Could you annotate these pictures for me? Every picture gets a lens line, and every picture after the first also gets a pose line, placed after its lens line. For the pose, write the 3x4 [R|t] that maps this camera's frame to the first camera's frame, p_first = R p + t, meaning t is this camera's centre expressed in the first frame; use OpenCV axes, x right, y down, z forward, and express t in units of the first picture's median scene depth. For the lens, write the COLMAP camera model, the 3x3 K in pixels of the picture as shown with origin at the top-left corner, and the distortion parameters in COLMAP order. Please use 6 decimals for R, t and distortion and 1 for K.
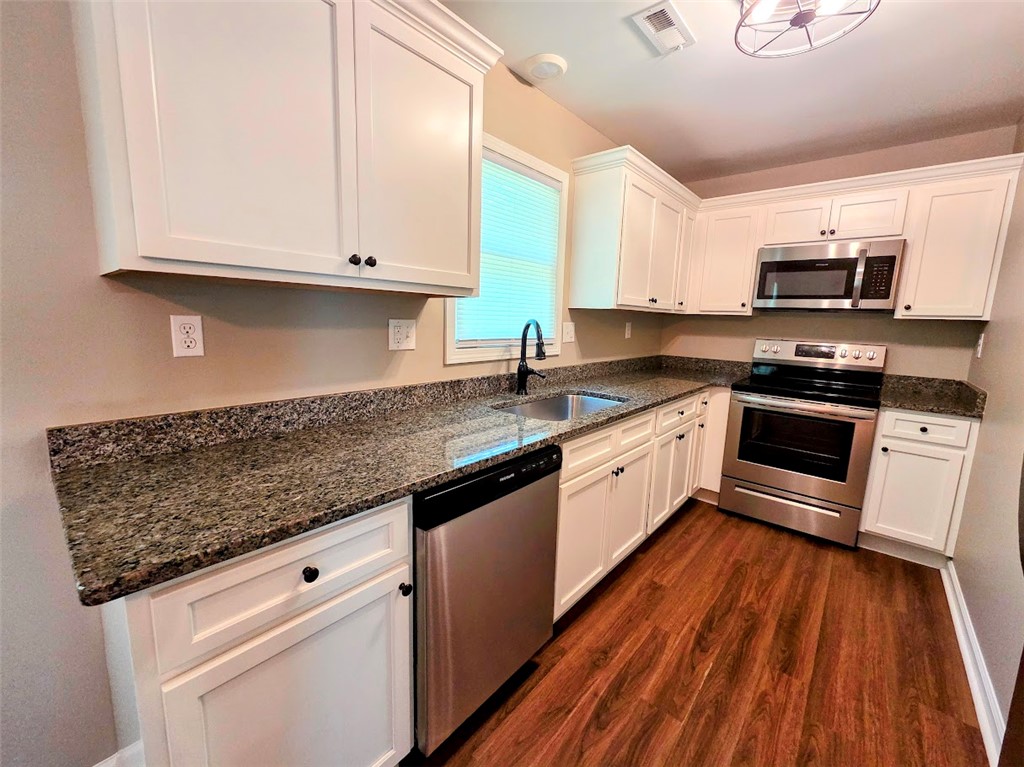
lens RADIAL K [[418.6, 0, 513.0], [0, 418.6, 380.9], [0, 0, 1]] dist [-0.000661, 0.000495]
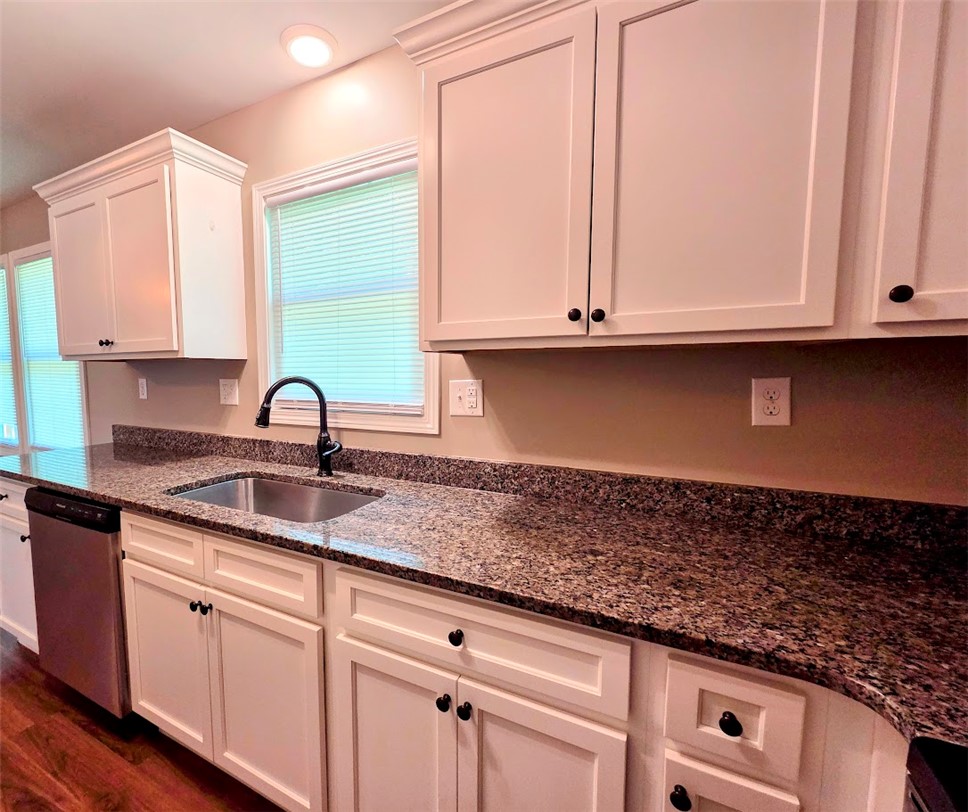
lens RADIAL K [[508.9, 0, 483.5], [0, 508.9, 412.4], [0, 0, 1]] dist [0.001264, 0.001771]
pose [[0.176453, 0.049025, -0.983087, 0.998996], [-0.137238, 0.990229, 0.024749, -0.147042], [0.974695, 0.130550, 0.181457, 1.142736]]
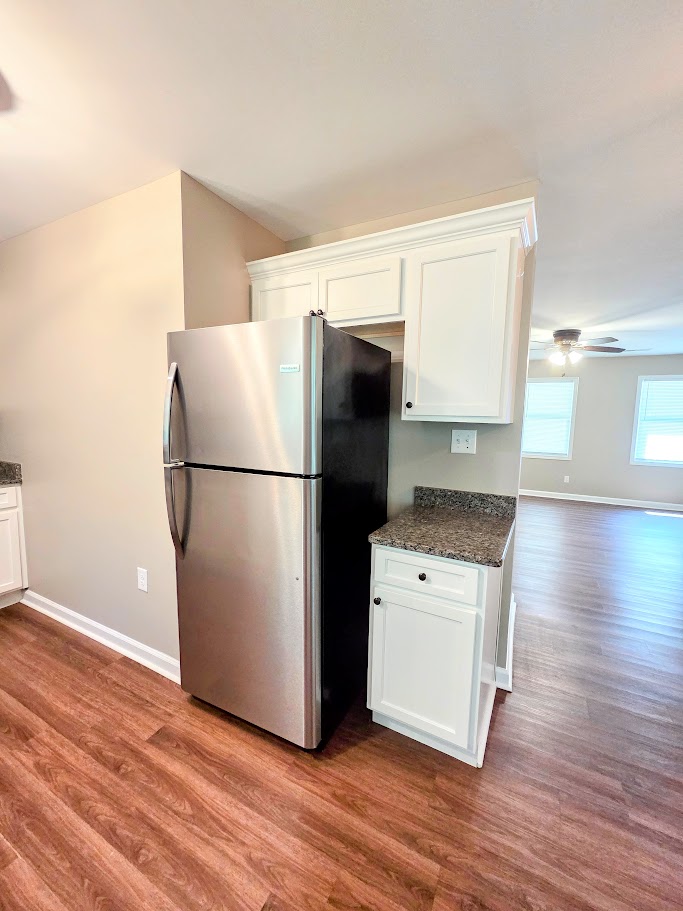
lens RADIAL K [[372.4, 0, 343.9], [0, 372.4, 456.7], [0, 0, 1]] dist [-0.000661, 0.000495]
pose [[-0.227191, -0.145252, 0.962957, -0.283860], [0.118097, 0.977407, 0.175294, -0.081091], [-0.966663, 0.153548, -0.204905, 0.208190]]
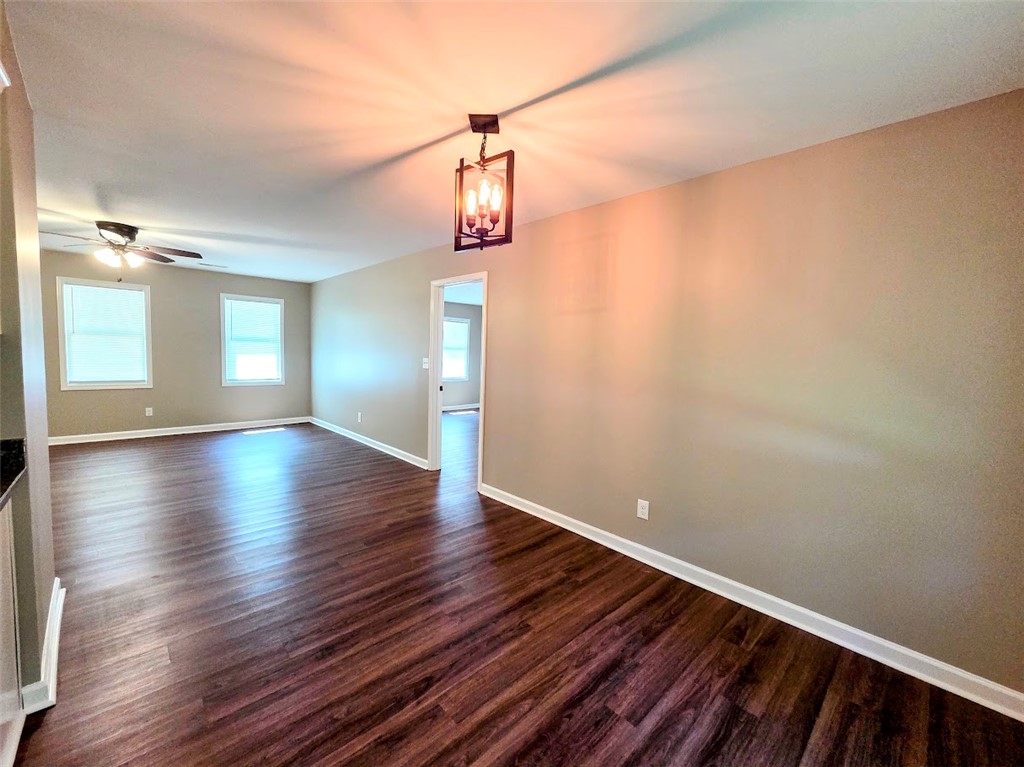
lens RADIAL K [[418.6, 0, 509.8], [0, 418.6, 380.6], [0, 0, 1]] dist [-0.000661, 0.000495]
pose [[-0.992493, -0.072888, 0.098210, -0.415373], [-0.049737, 0.974151, 0.220353, -0.077715], [-0.111732, 0.213814, -0.970464, 0.223205]]
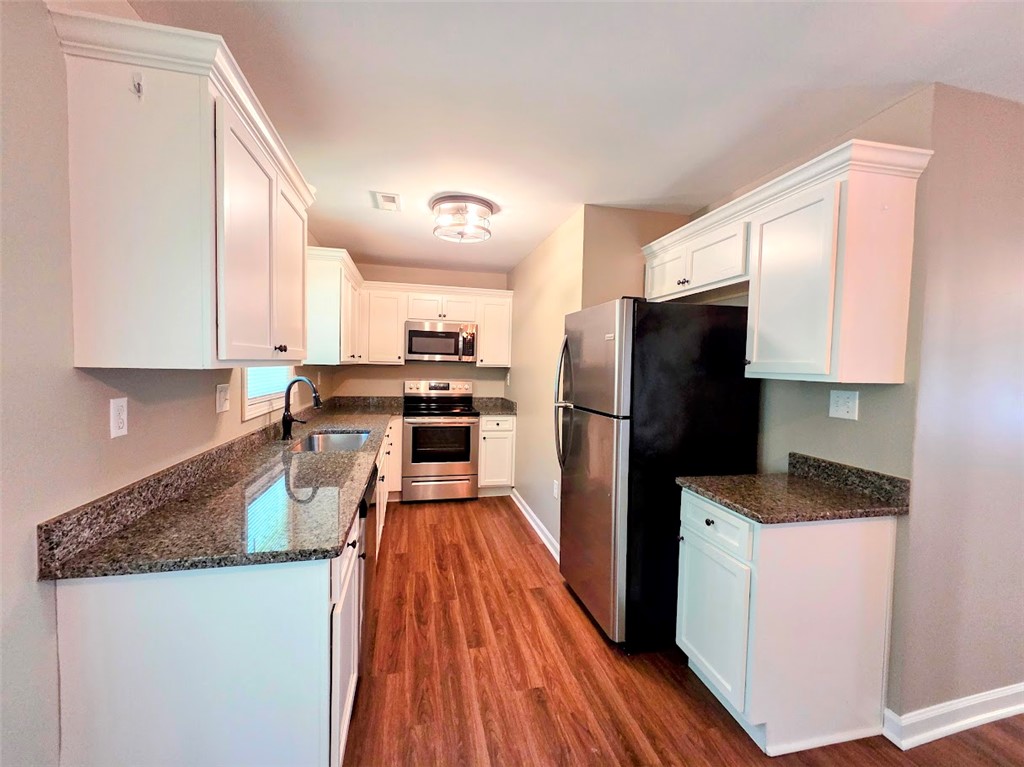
lens RADIAL K [[418.6, 0, 513.4], [0, 418.6, 382.5], [0, 0, 1]] dist [-0.000661, 0.000495]
pose [[0.586141, -0.053161, 0.808463, -0.554748], [0.116036, 0.993066, -0.018827, -0.031555], [-0.801857, 0.104847, 0.588245, -0.226593]]
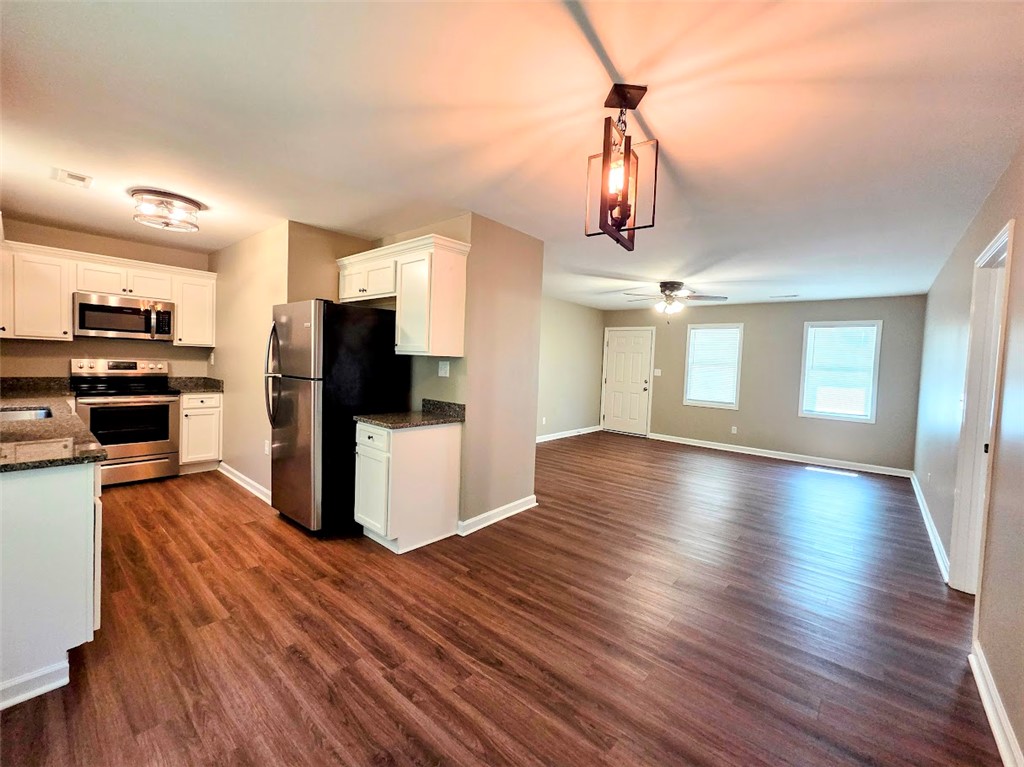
lens RADIAL K [[418.6, 0, 503.9], [0, 418.6, 378.1], [0, 0, 1]] dist [-0.000661, 0.000495]
pose [[0.008192, -0.075958, 0.997077, -1.044421], [0.110441, 0.991080, 0.074594, 0.016028], [-0.993849, 0.109507, 0.016507, -0.505460]]
